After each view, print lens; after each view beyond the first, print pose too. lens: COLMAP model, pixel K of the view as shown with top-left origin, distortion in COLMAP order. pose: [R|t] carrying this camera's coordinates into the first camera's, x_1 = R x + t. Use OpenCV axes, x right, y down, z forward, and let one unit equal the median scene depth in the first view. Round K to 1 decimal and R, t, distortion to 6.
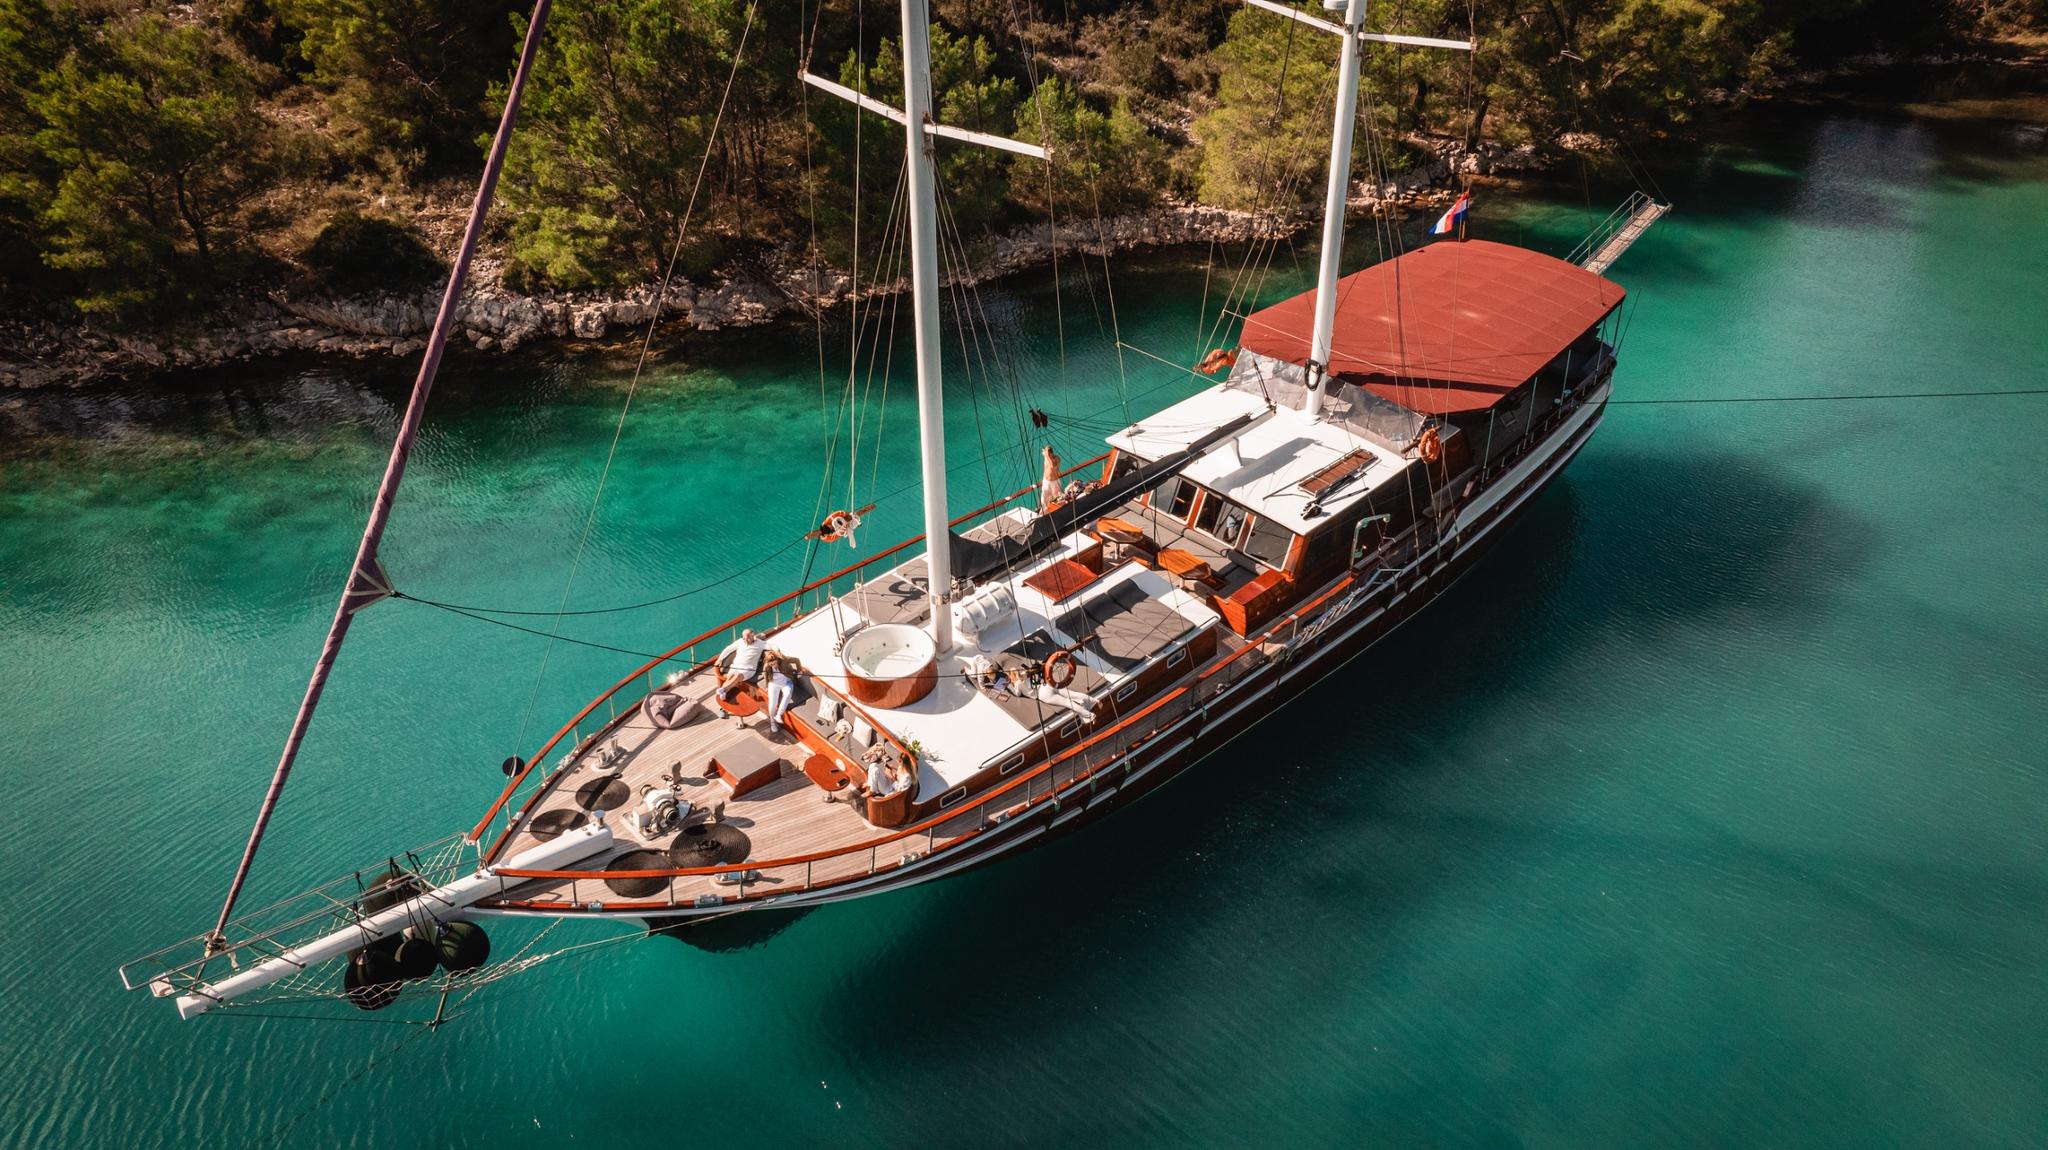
lens RADIAL K [[1572.7, 0, 972.3], [0, 1572.7, 576.0], [0, 0, 1]] dist [-0.037915, 0.082436]
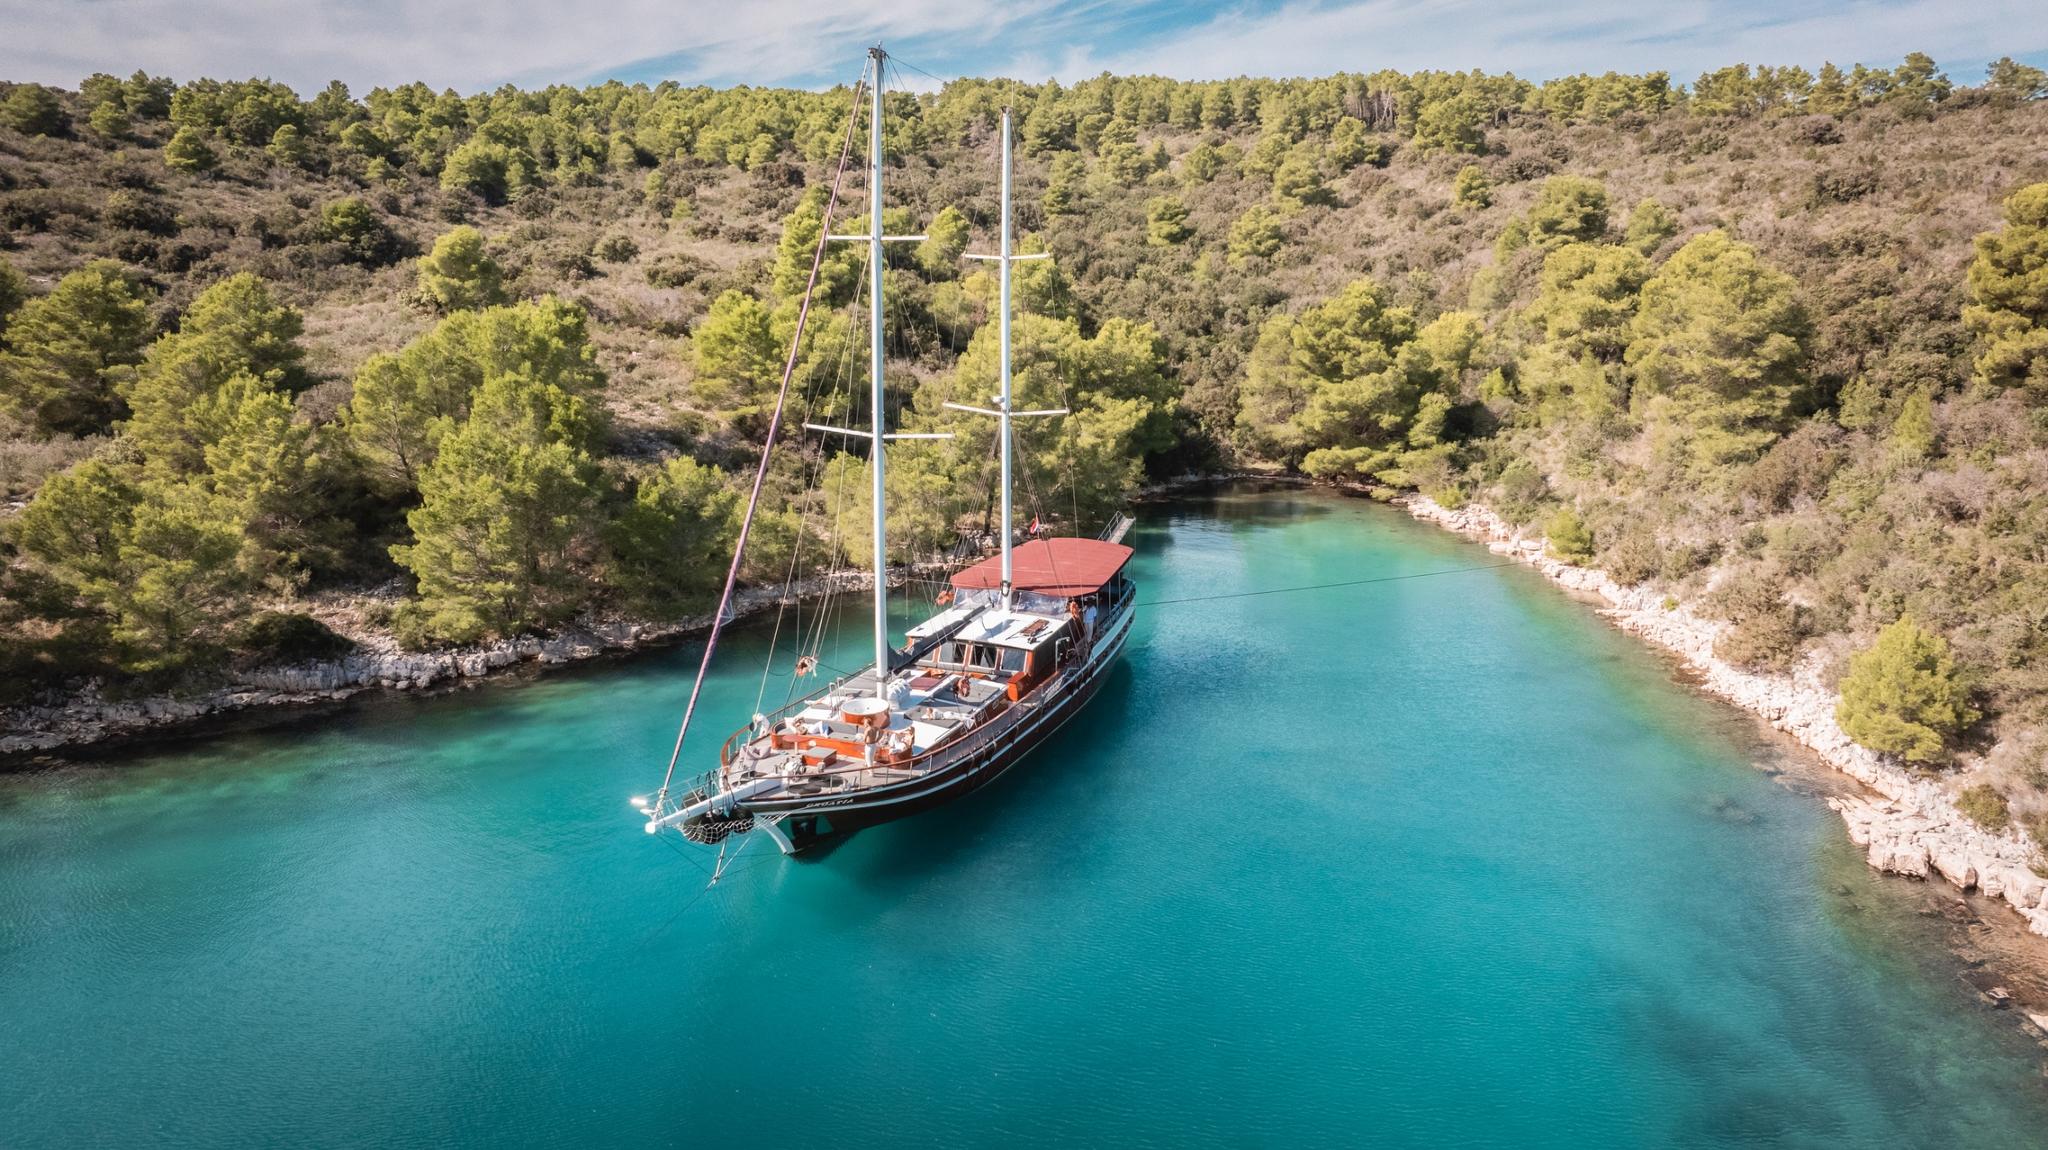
lens RADIAL K [[1401.7, 0, 1024.0], [0, 1401.7, 575.0], [0, 0, 1]] dist [-0.000941, -0.001073]
pose [[0.915921, -0.090294, 0.391069, -0.280819], [0.206491, 0.941533, -0.266229, 0.207396], [-0.344166, 0.324597, 0.881015, -0.331155]]
